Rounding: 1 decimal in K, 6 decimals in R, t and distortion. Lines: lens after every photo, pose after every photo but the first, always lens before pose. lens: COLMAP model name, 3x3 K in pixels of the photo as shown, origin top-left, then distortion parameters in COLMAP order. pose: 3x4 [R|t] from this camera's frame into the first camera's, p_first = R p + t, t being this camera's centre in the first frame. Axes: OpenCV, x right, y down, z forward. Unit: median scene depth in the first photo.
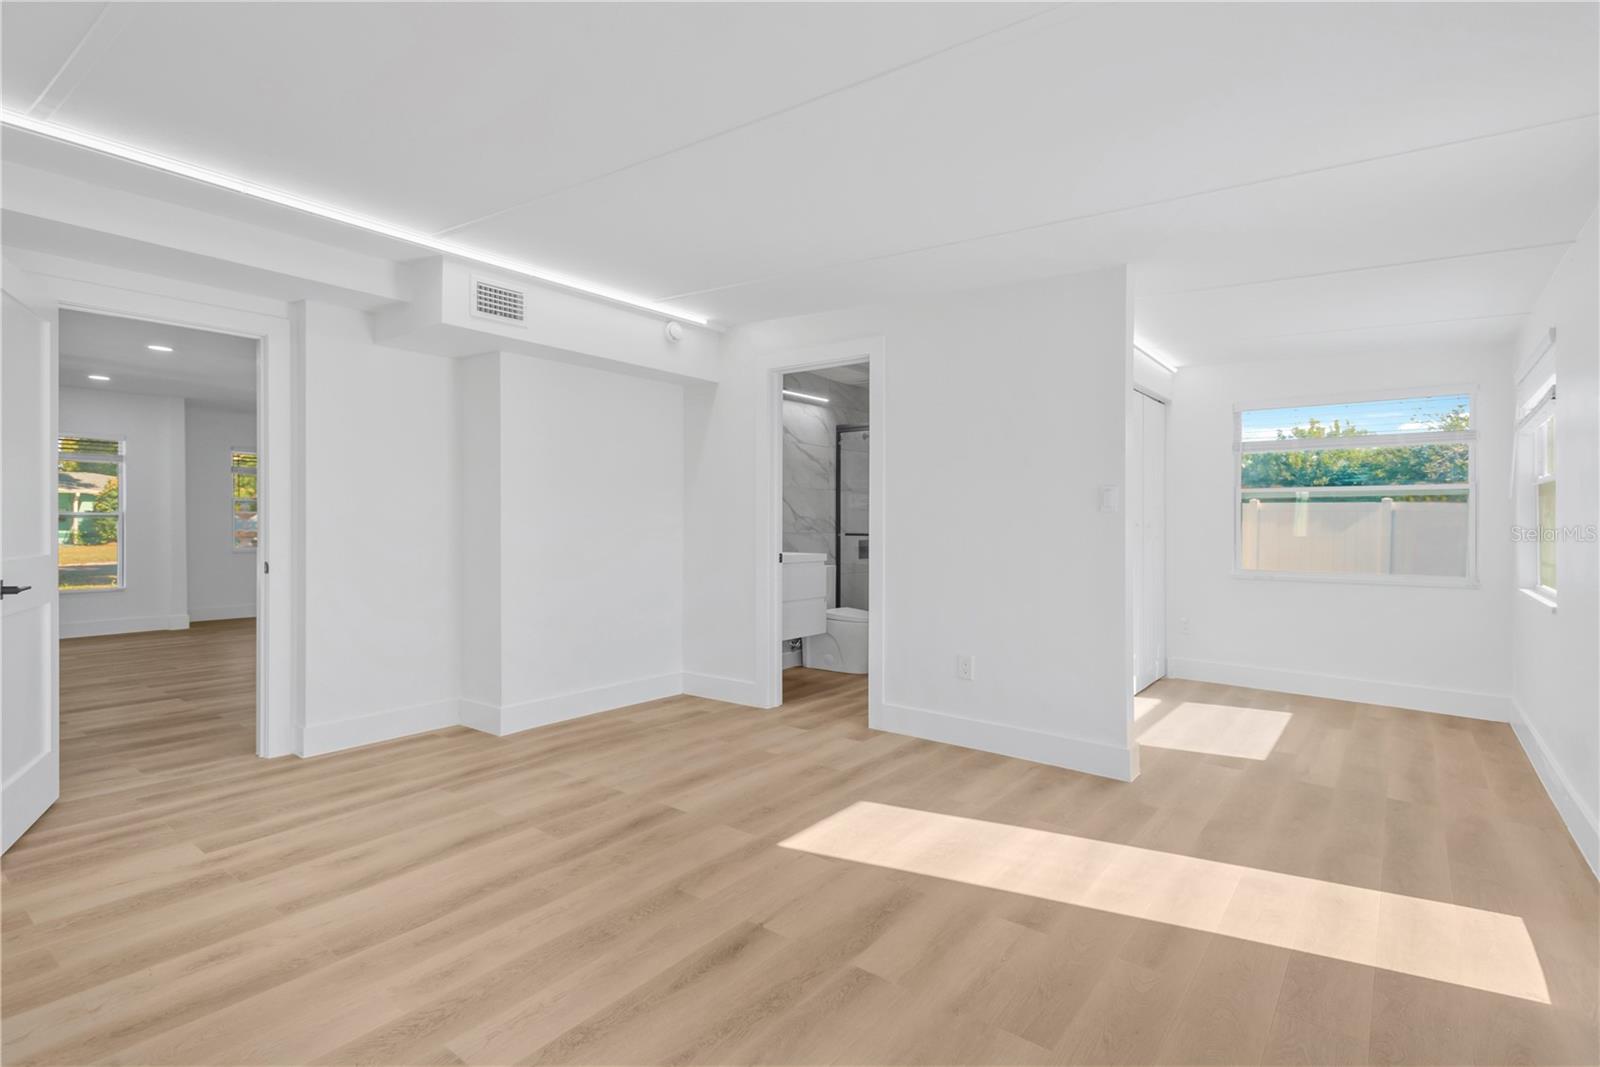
lens RADIAL K [[755.8, 0, 803.8], [0, 755.8, 524.1], [0, 0, 1]] dist [0.002148, -0.000546]
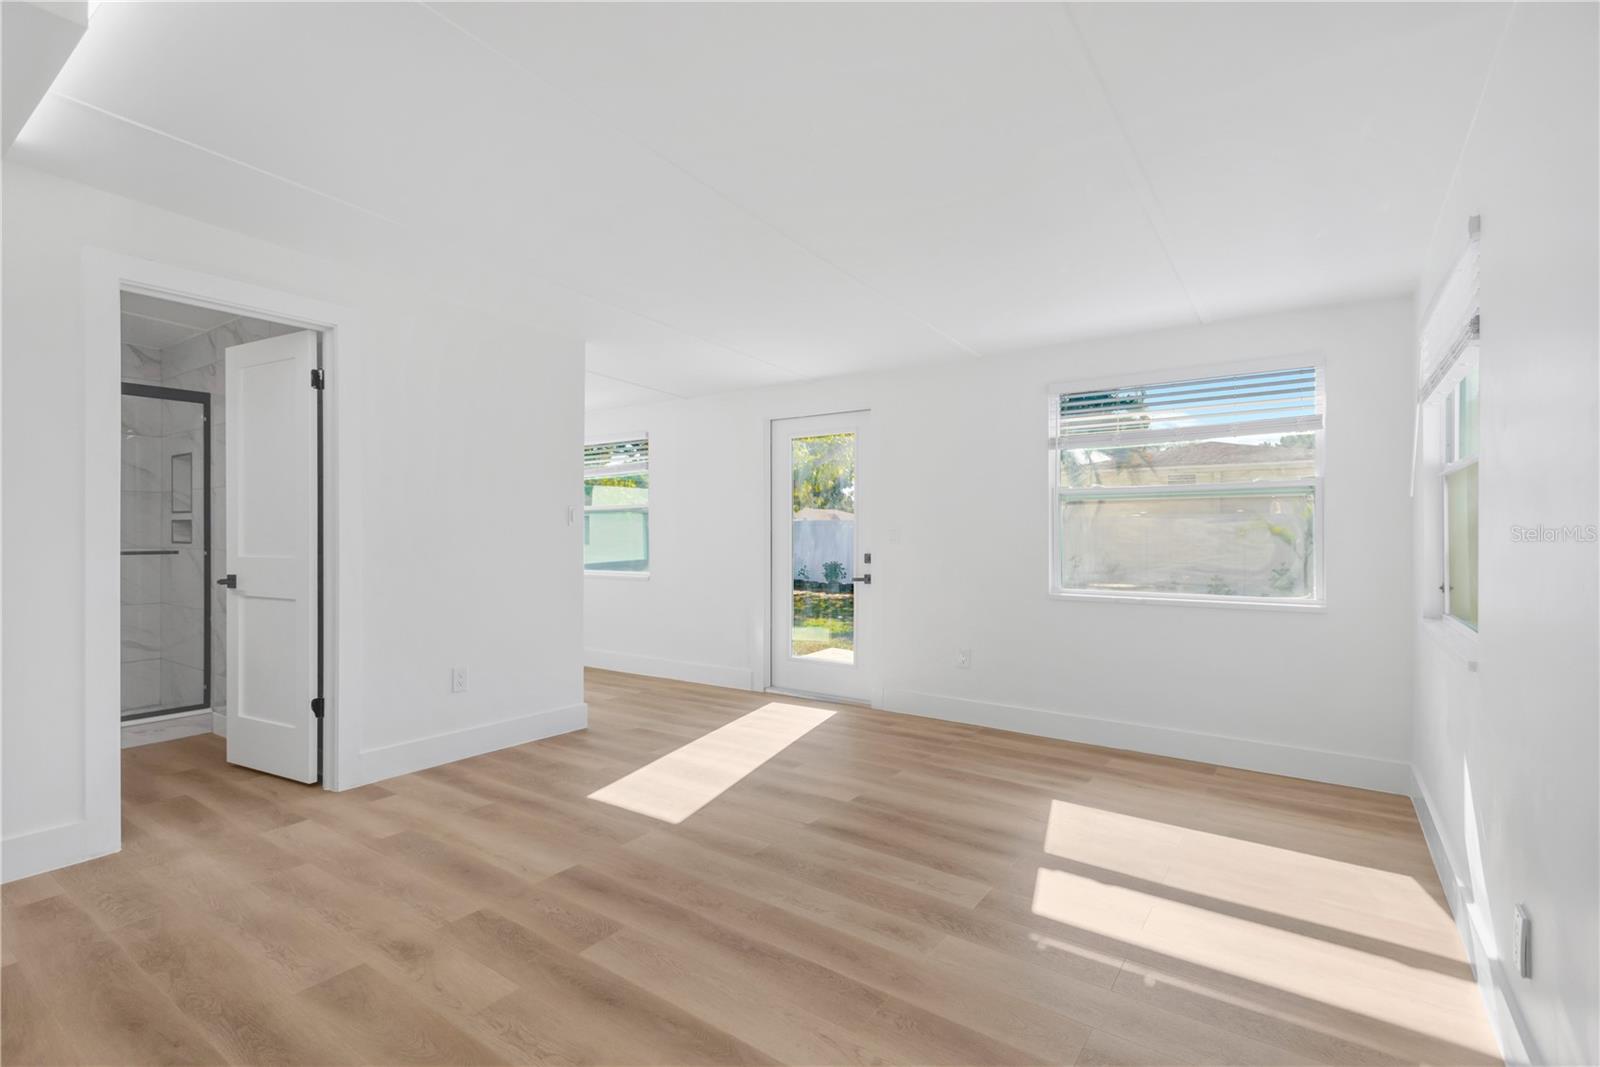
lens RADIAL K [[755.8, 0, 803.8], [0, 755.8, 524.1], [0, 0, 1]] dist [0.002148, -0.000546]
pose [[-0.043811, 0.003683, 0.999033, -1.067242], [0.000620, 0.999993, -0.003659, -0.016382], [-0.999040, 0.000459, -0.043813, 0.781116]]
